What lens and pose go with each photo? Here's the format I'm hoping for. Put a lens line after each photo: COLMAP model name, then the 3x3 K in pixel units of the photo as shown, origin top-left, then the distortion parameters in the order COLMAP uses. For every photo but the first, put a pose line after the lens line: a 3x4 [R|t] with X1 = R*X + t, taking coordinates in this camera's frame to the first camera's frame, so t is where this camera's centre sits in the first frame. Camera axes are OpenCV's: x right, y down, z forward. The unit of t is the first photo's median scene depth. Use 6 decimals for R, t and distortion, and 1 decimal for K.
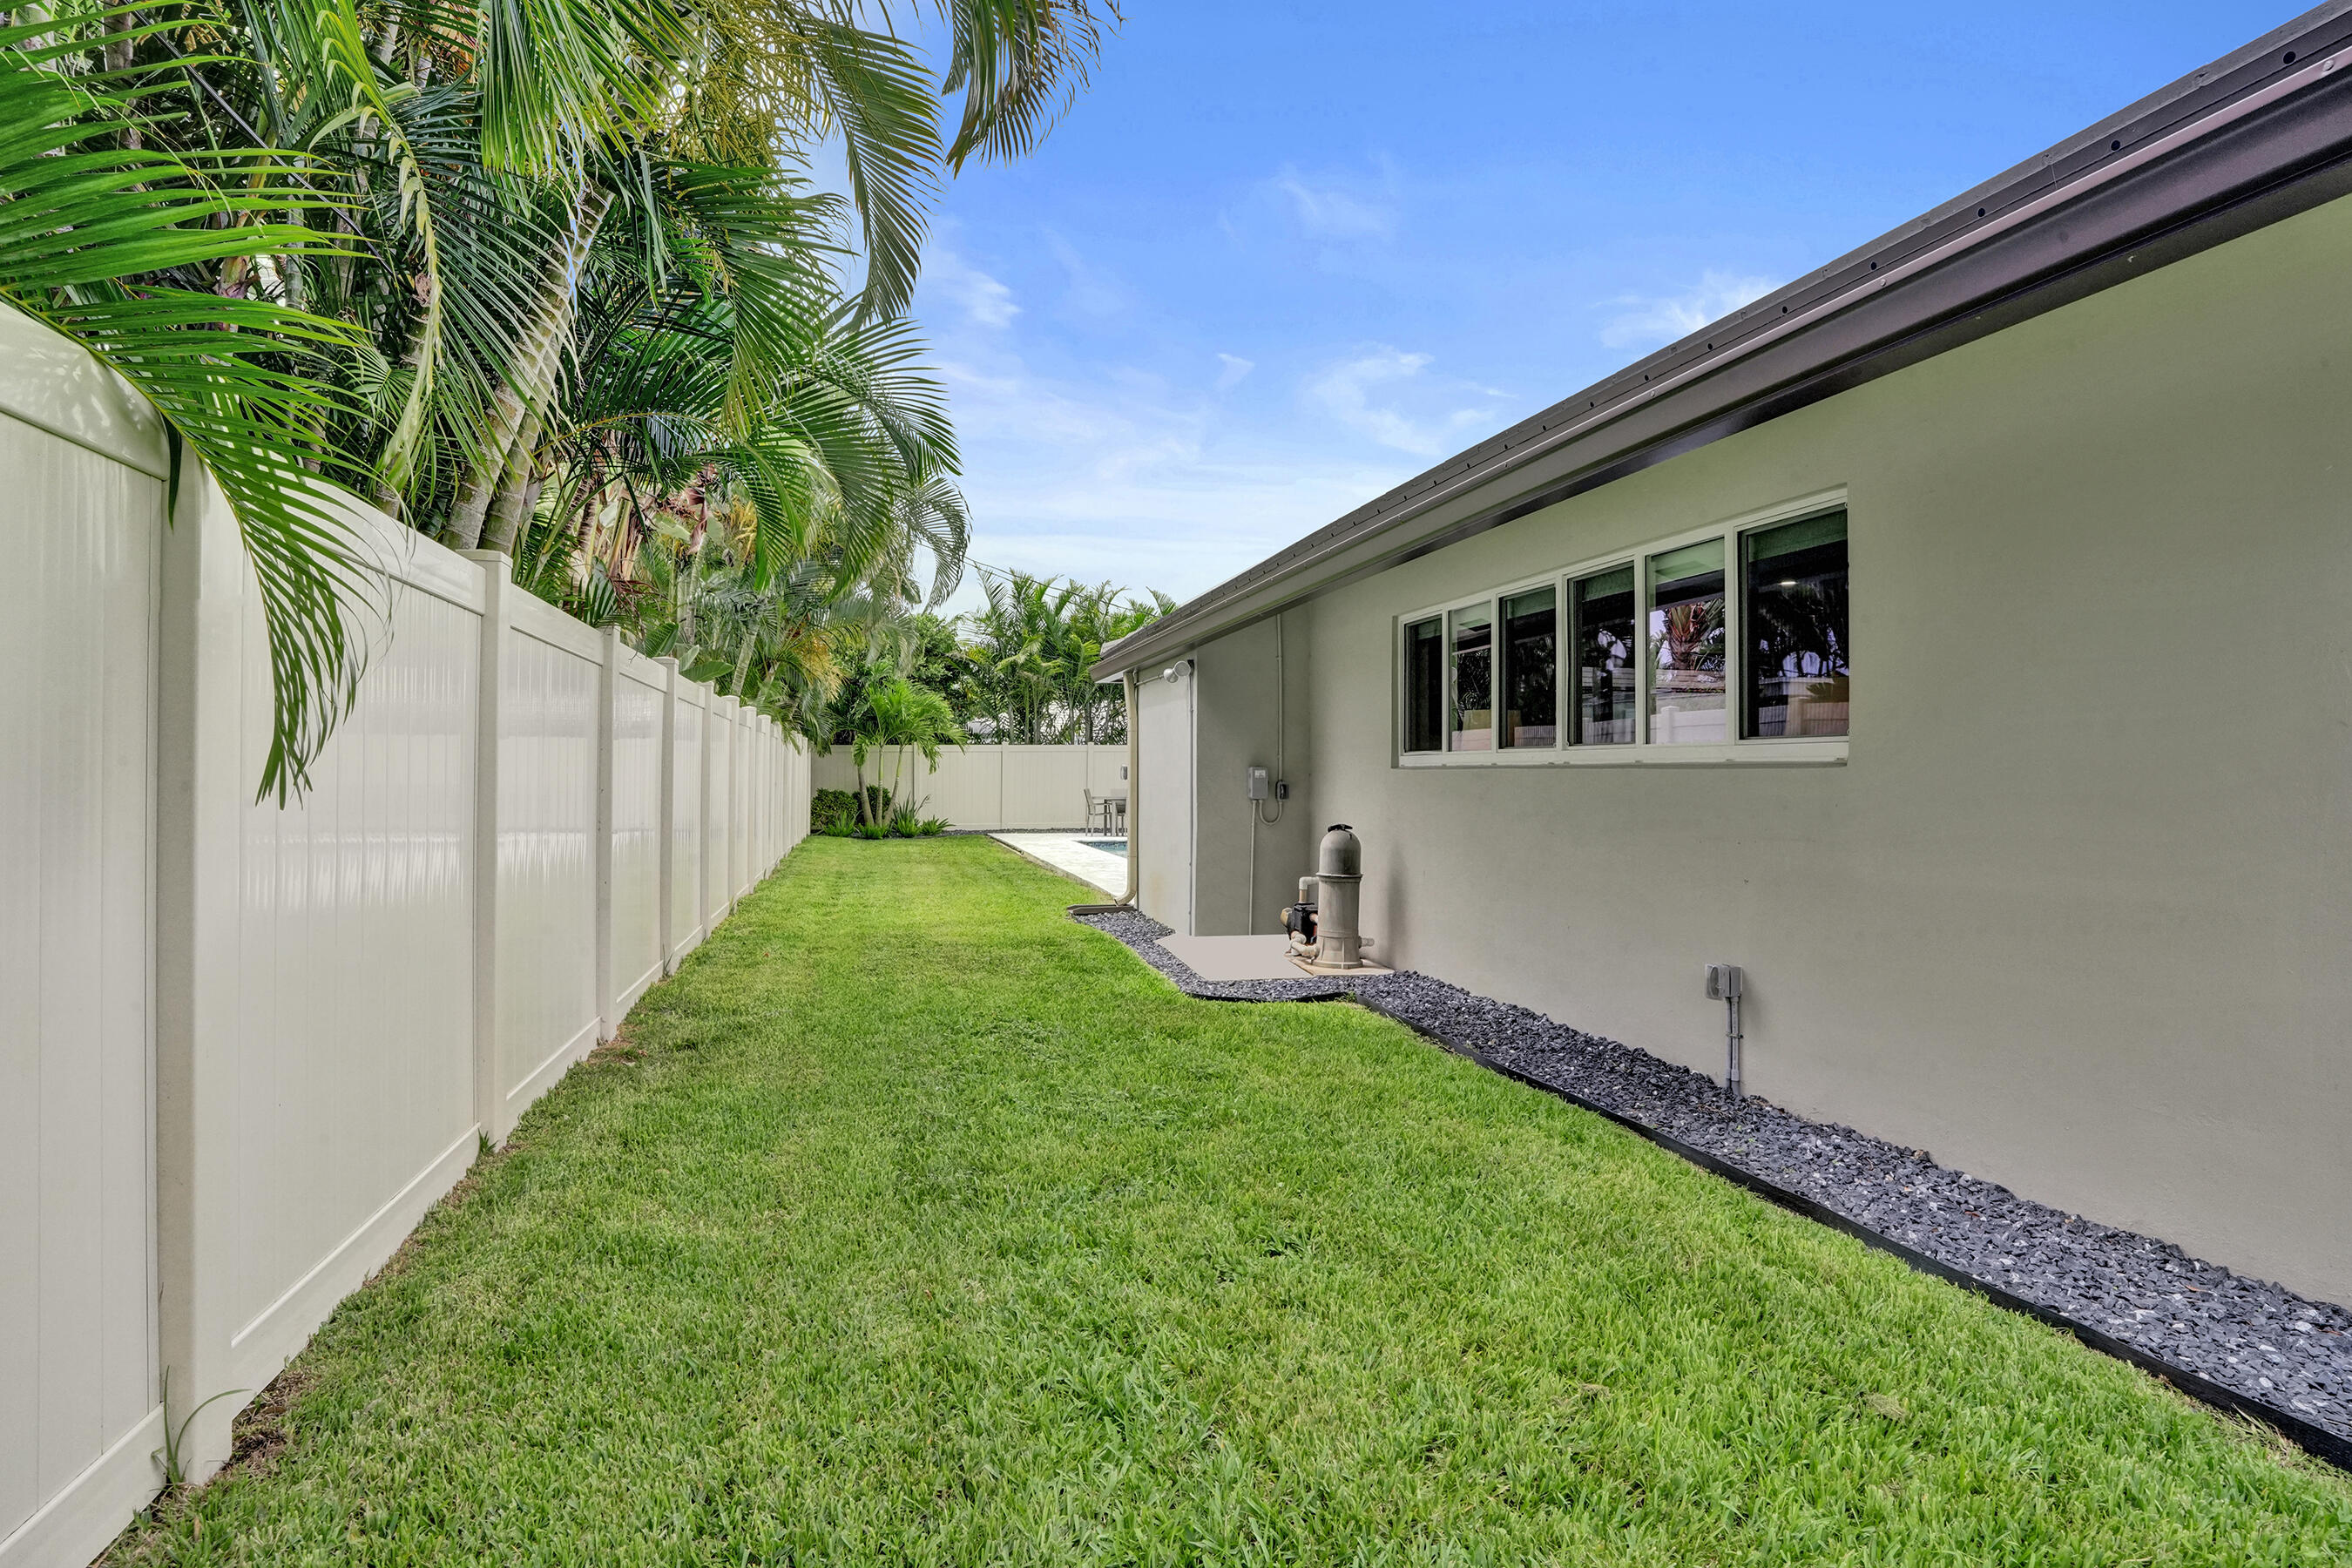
lens RADIAL K [[1334.9, 0, 1176.0], [0, 1334.9, 784.0], [0, 0, 1]] dist [-0.079436, 0.000260]
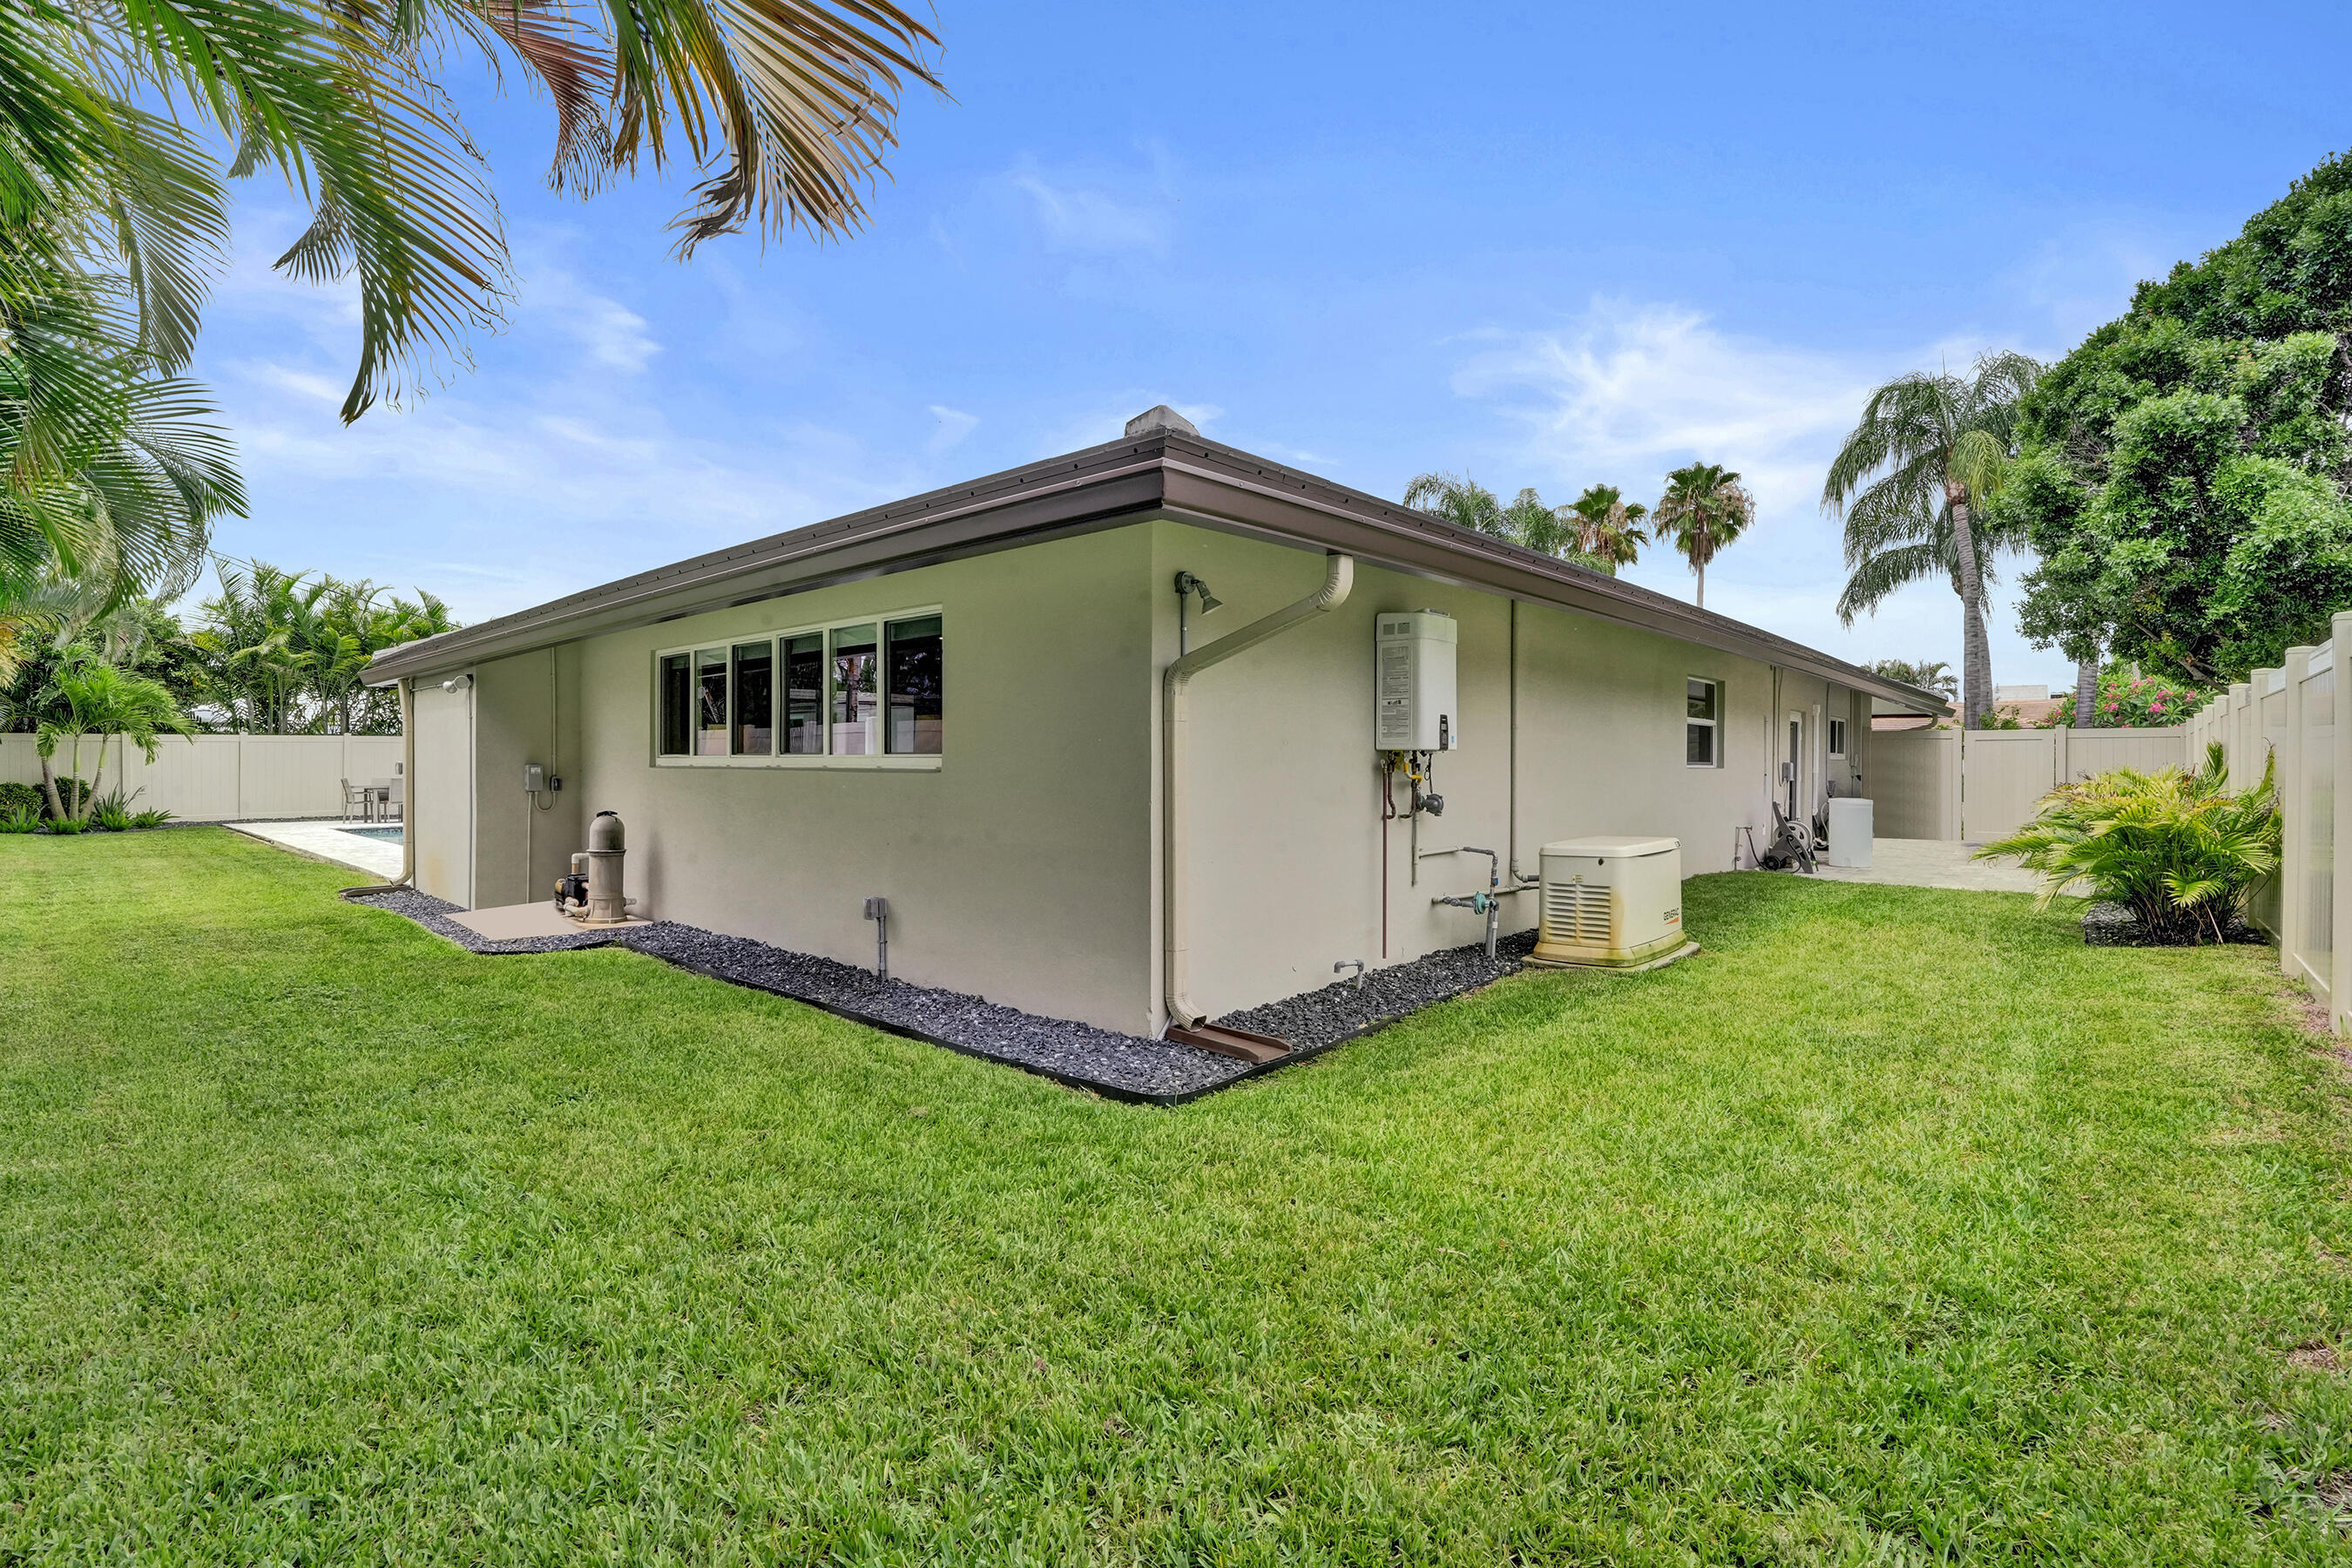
lens RADIAL K [[1091.6, 0, 1174.8], [0, 1091.6, 769.3], [0, 0, 1]] dist [-0.067801, 0.025429]
pose [[0.821218, -0.005116, 0.570591, -0.017808], [0.004153, 0.999987, 0.002990, -0.011189], [-0.570599, -0.000086, 0.821229, -0.166554]]
